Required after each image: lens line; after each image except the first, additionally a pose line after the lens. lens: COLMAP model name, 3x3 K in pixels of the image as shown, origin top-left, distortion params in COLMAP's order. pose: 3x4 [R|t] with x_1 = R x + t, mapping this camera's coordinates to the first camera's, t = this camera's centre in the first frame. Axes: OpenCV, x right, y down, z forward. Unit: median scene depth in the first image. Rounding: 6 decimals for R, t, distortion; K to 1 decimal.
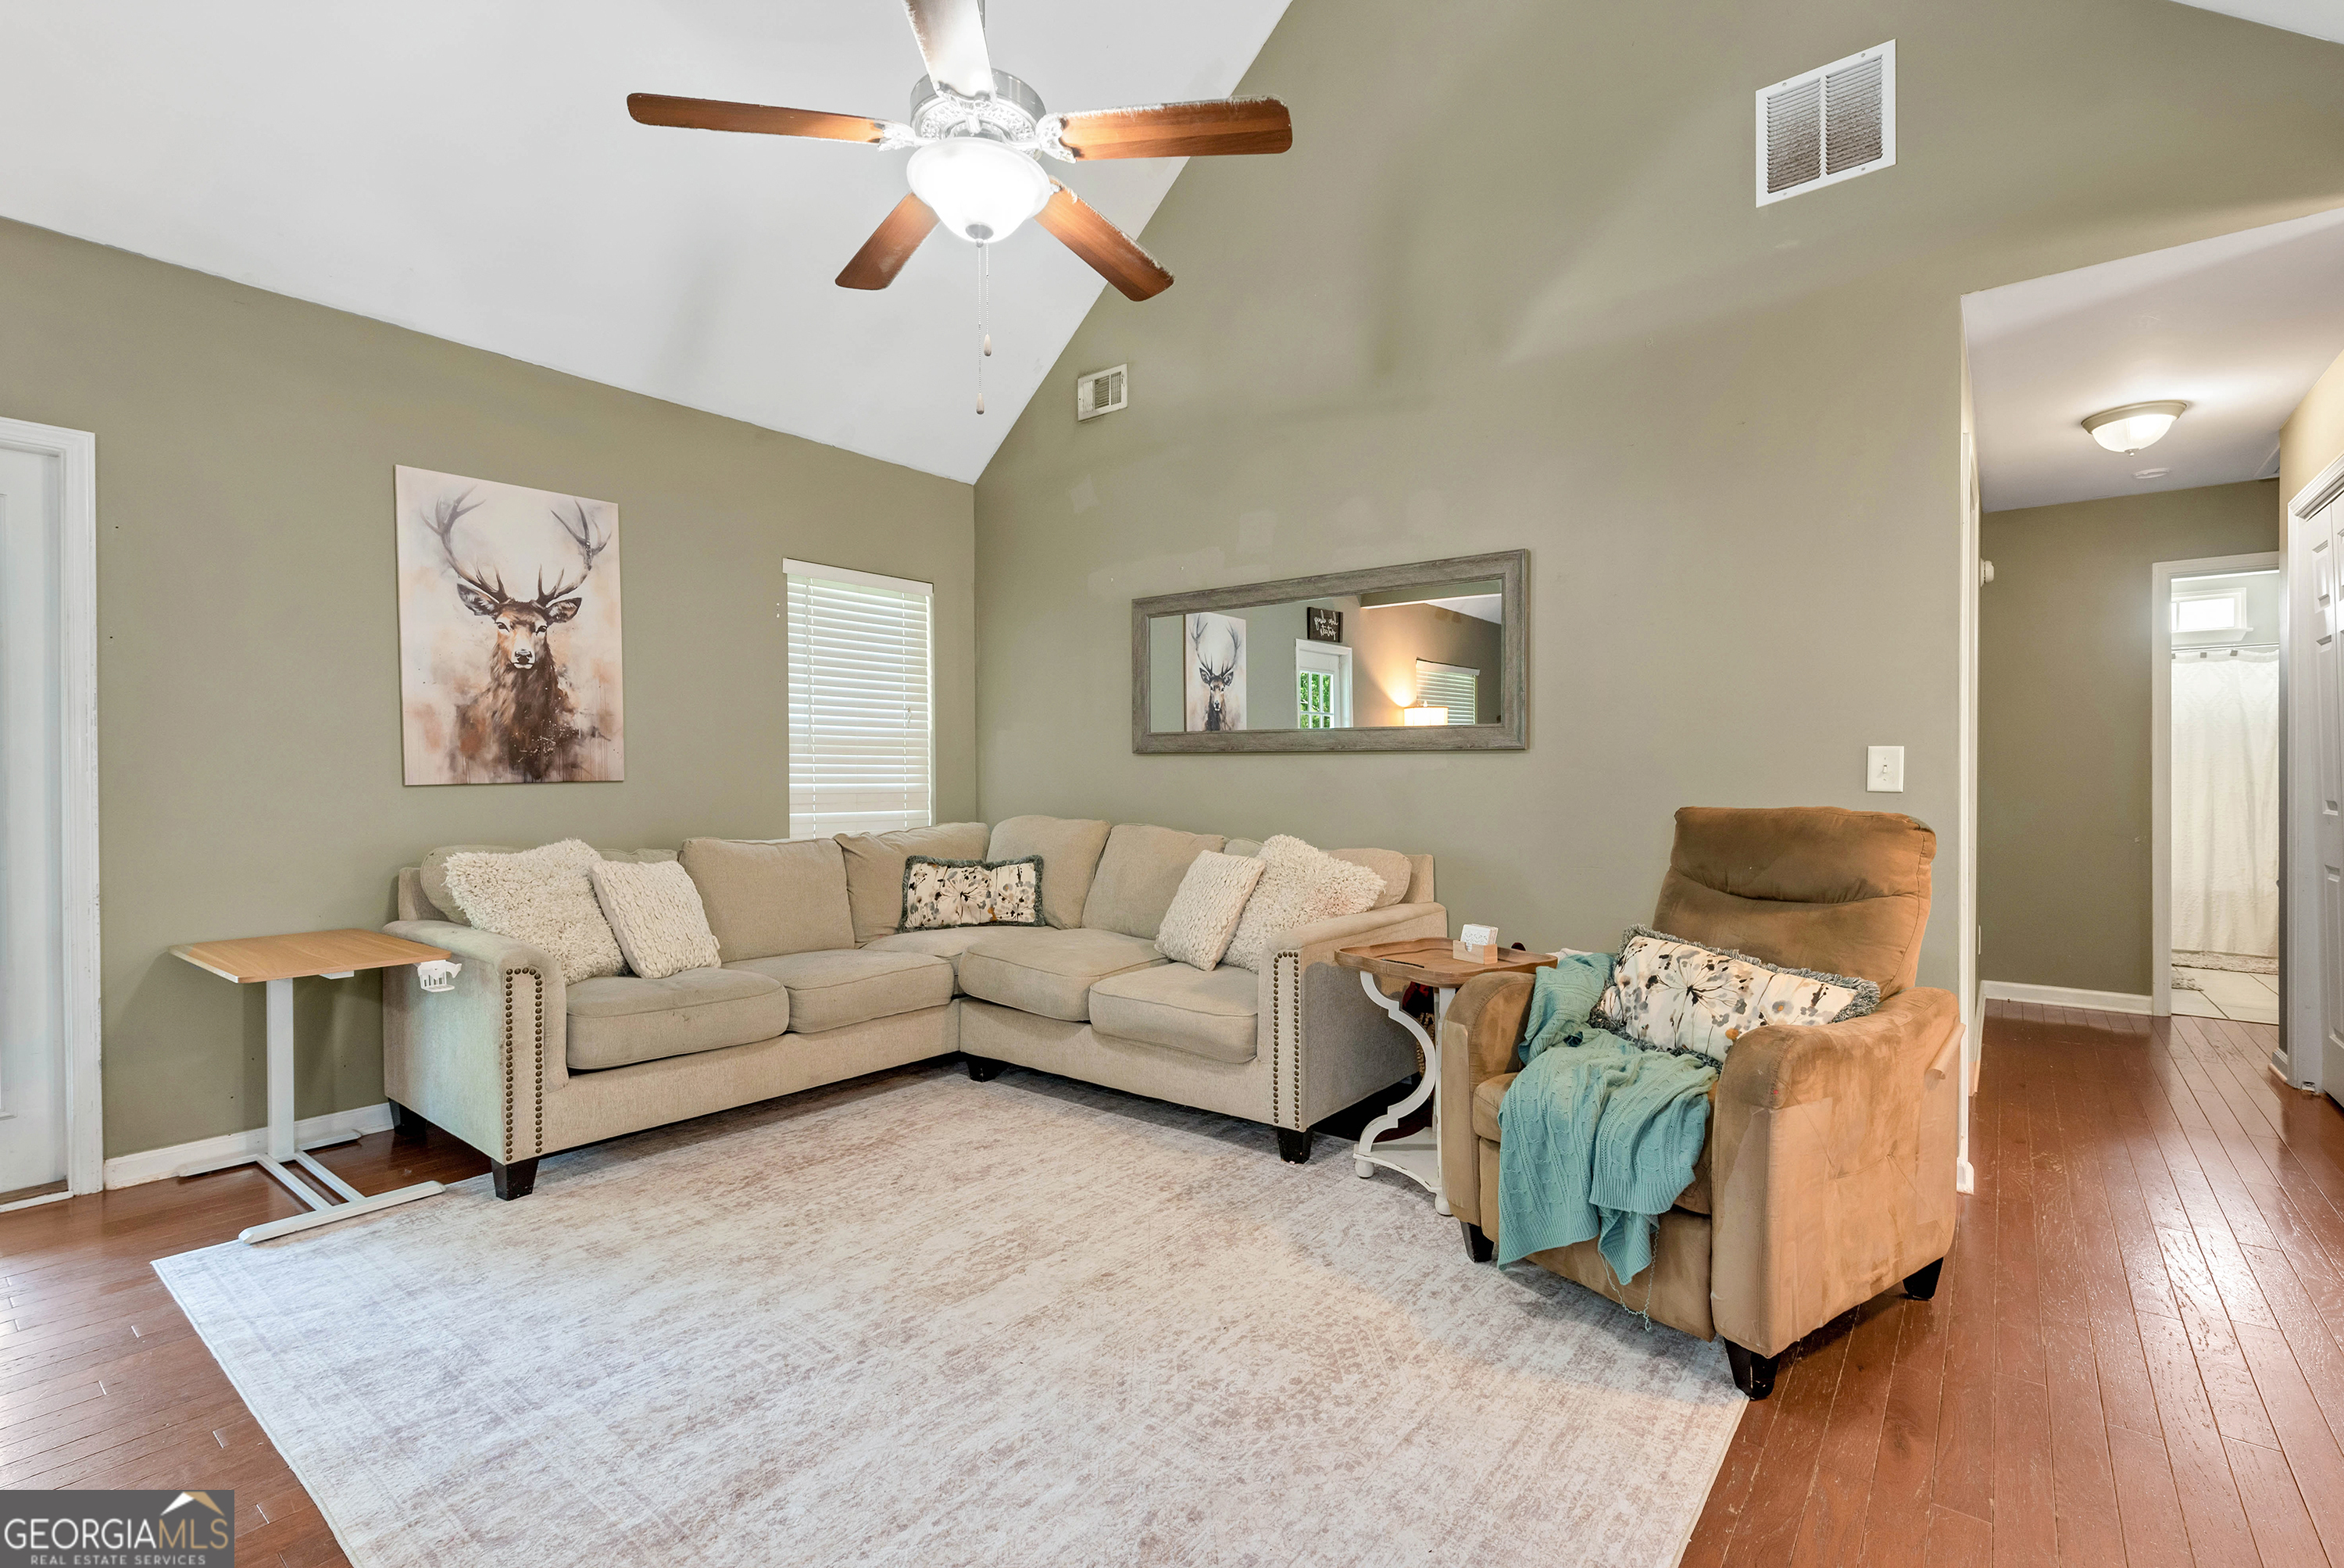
lens RADIAL K [[1044.8, 0, 1177.8], [0, 1044.8, 790.6], [0, 0, 1]] dist [0.002294, -0.001228]
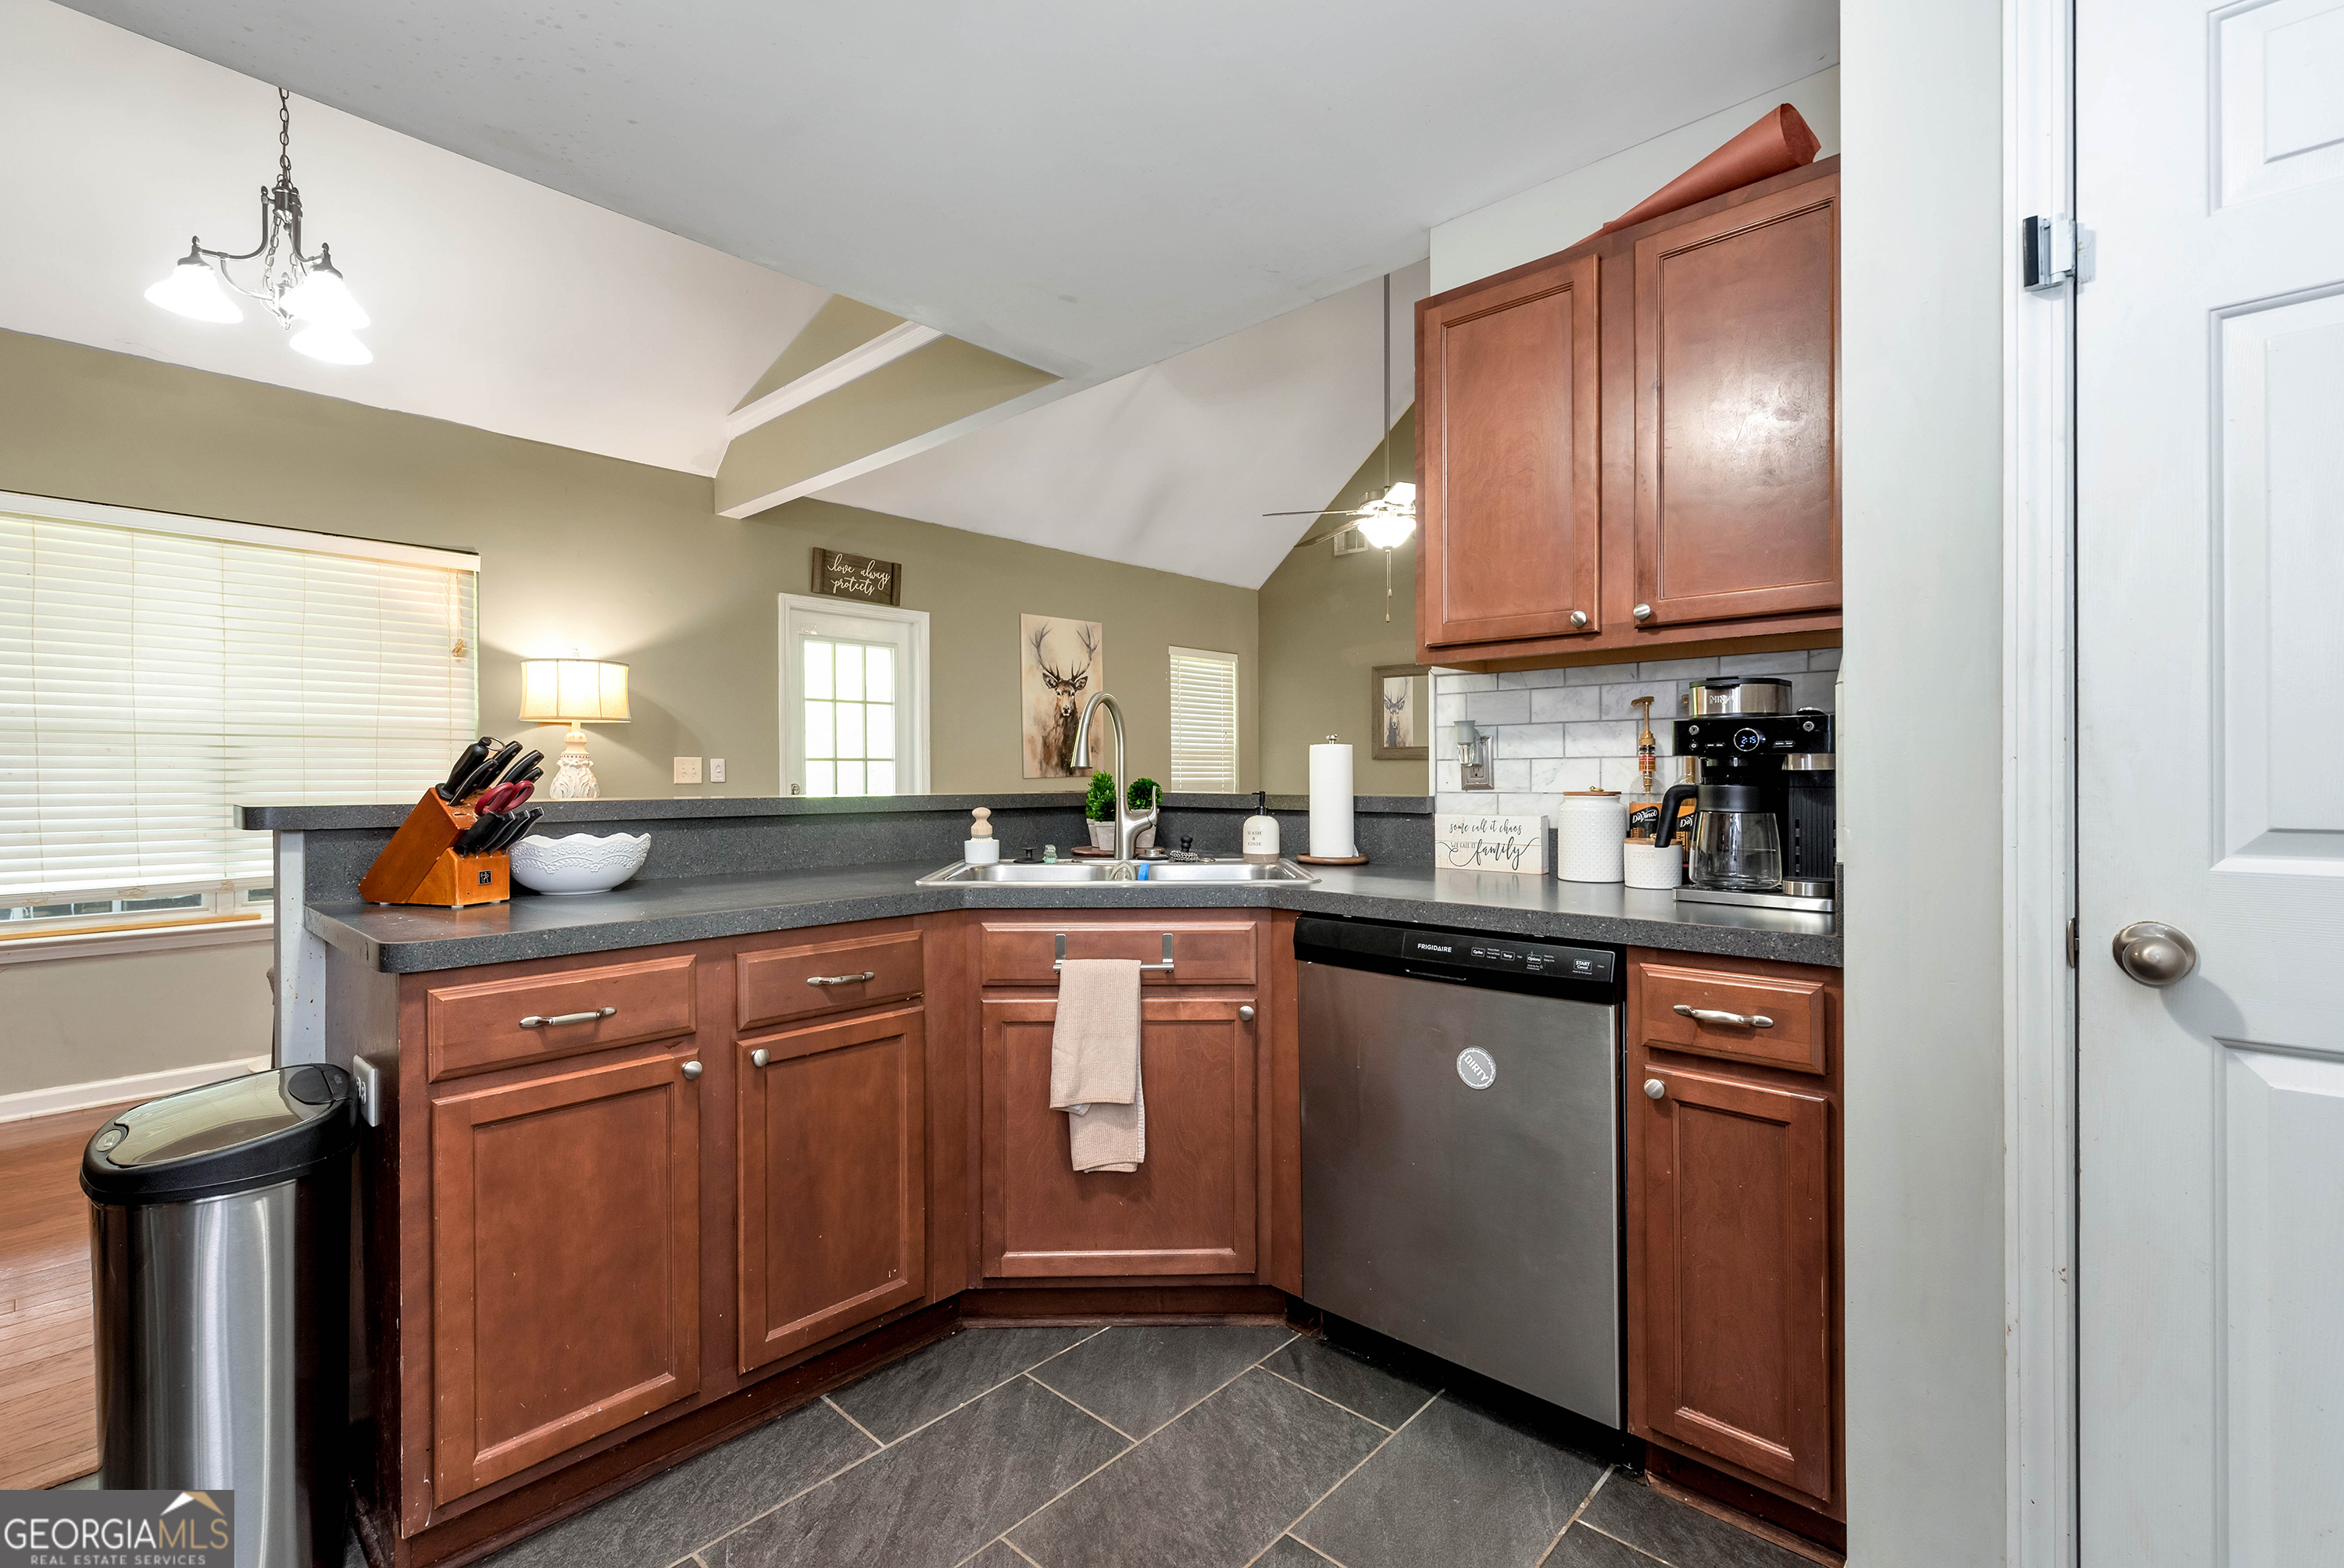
lens RADIAL K [[1044.8, 0, 1140.7], [0, 1044.8, 771.8], [0, 0, 1]] dist [0.002294, -0.001228]
pose [[0.995077, -0.001062, -0.099102, -0.338758], [-0.000607, 0.999859, -0.016809, 0.014311], [0.099106, 0.016786, 0.994935, -0.902885]]
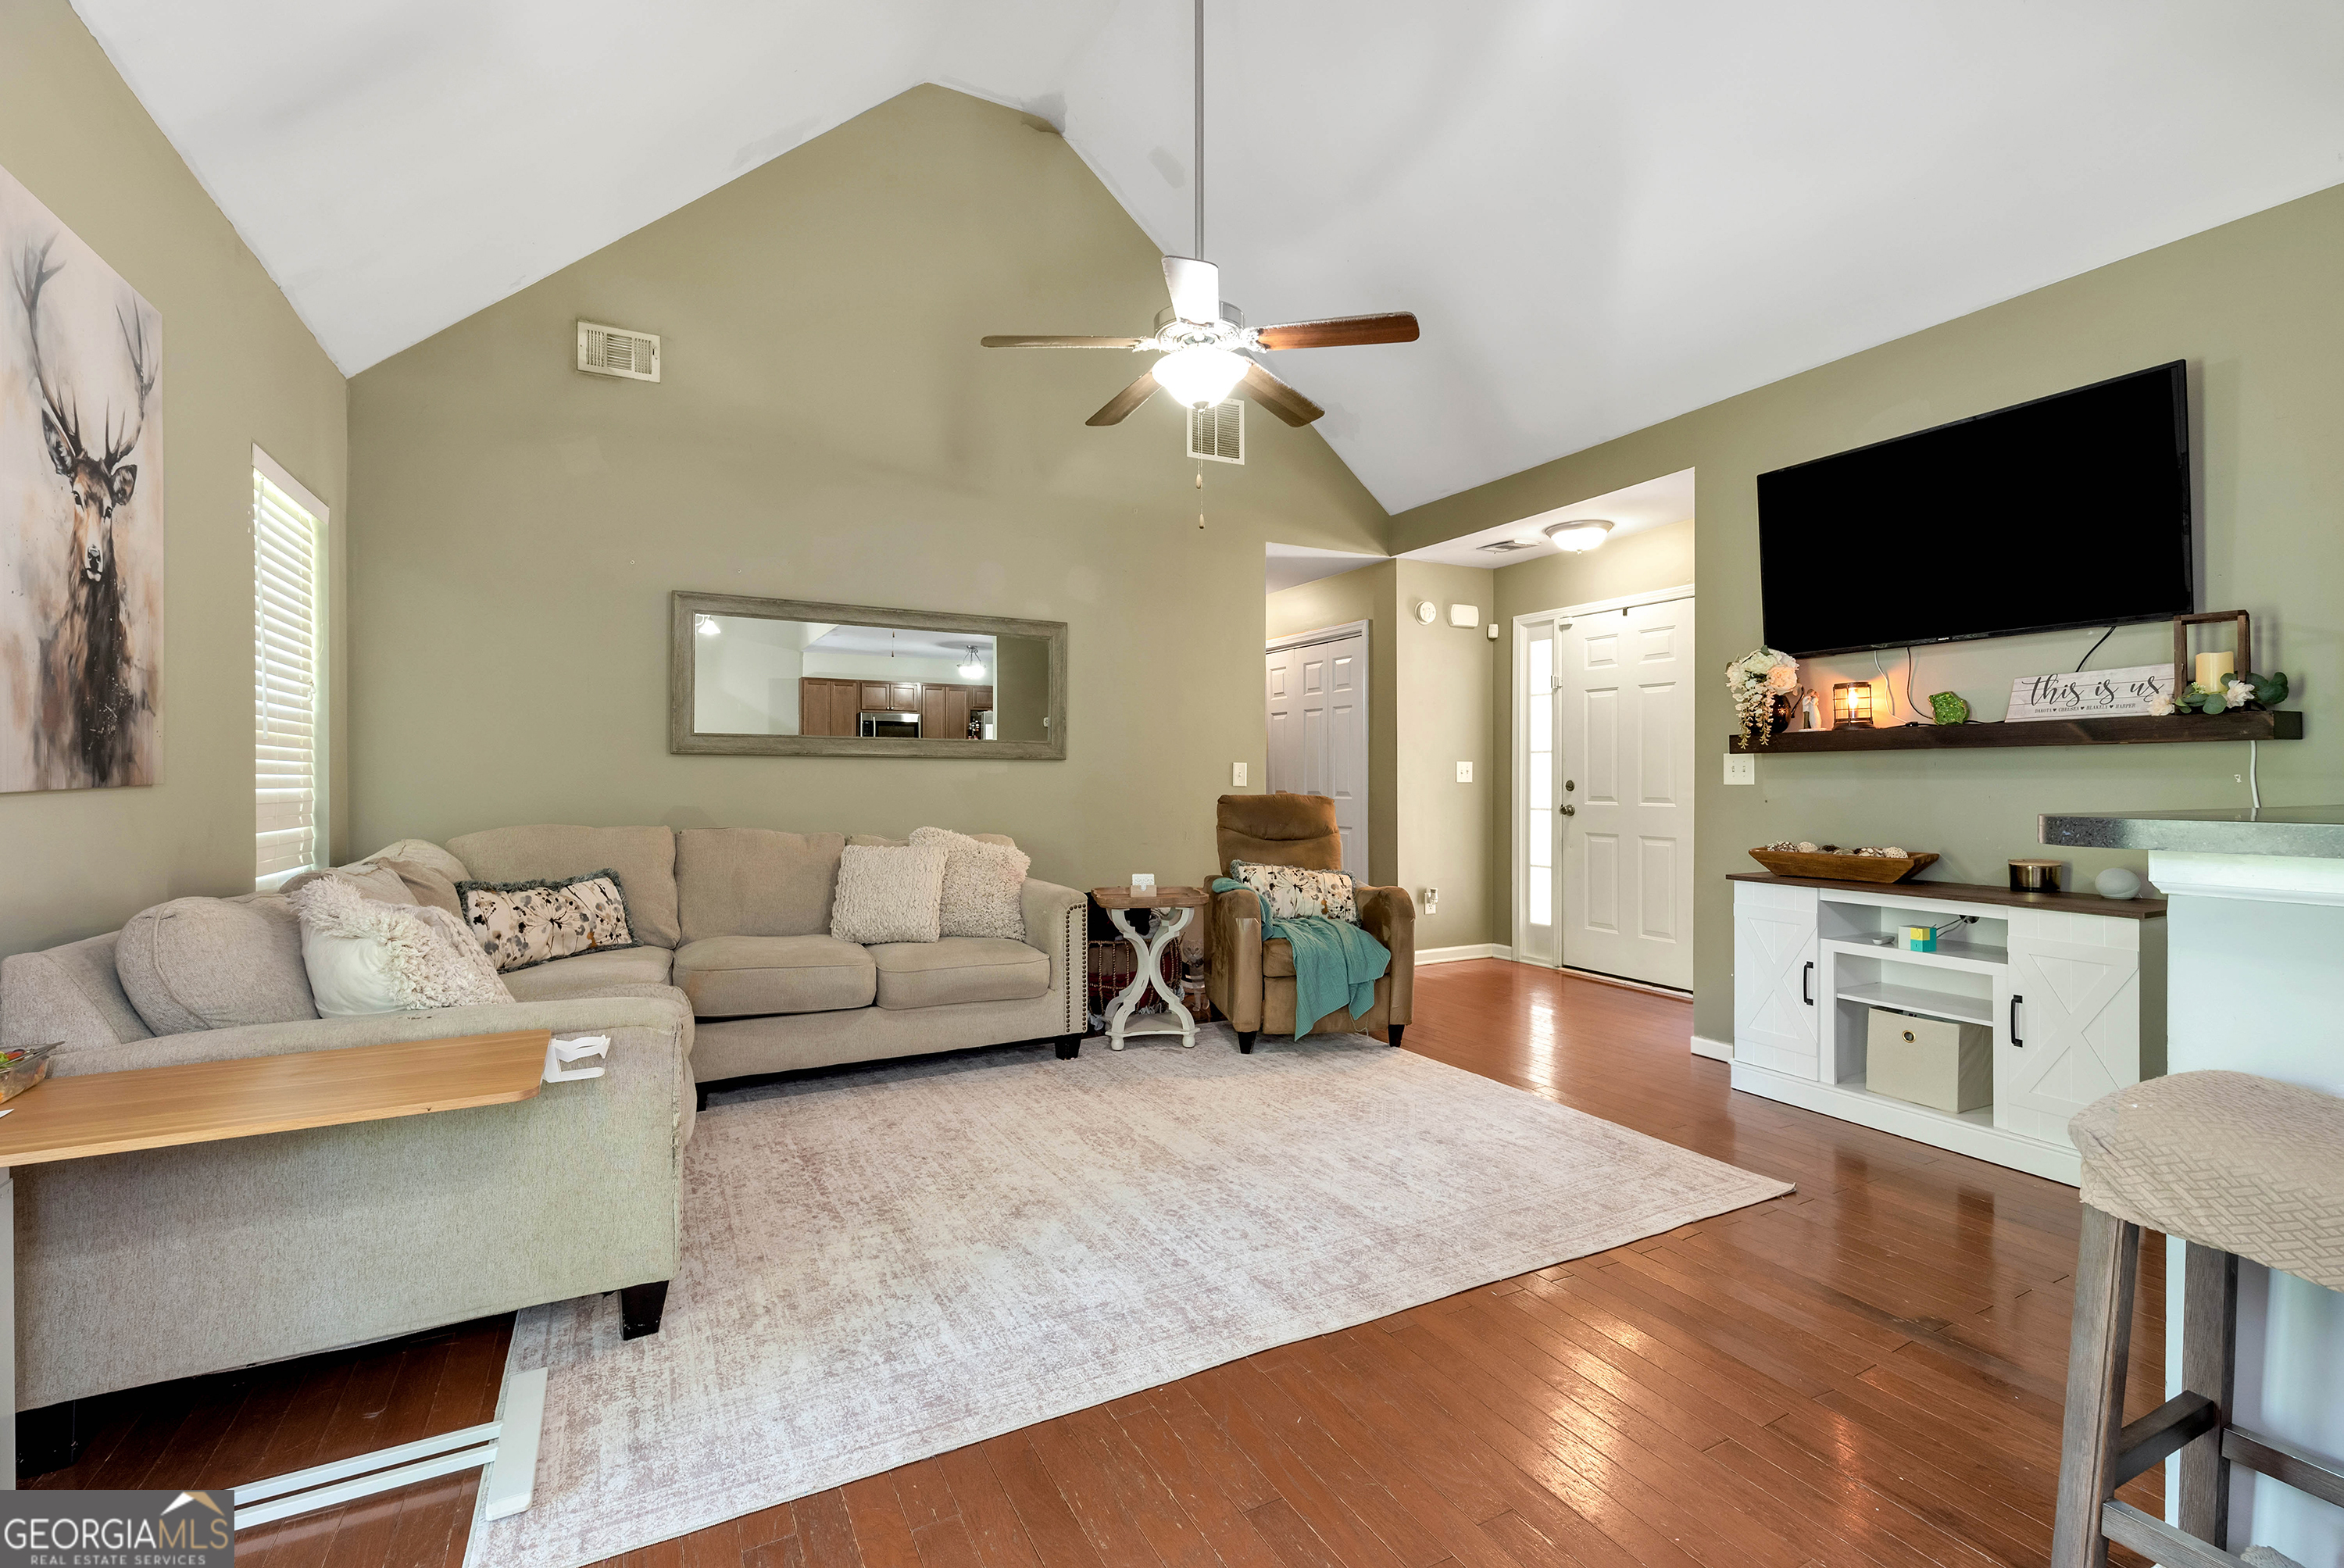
lens RADIAL K [[1044.8, 0, 1179.9], [0, 1044.8, 776.5], [0, 0, 1]] dist [0.002294, -0.001228]
pose [[0.407547, 0.002356, 0.913181, -0.979244], [0.012622, 0.999887, -0.008213, -0.001607], [-0.913097, 0.014873, 0.407471, 0.277253]]
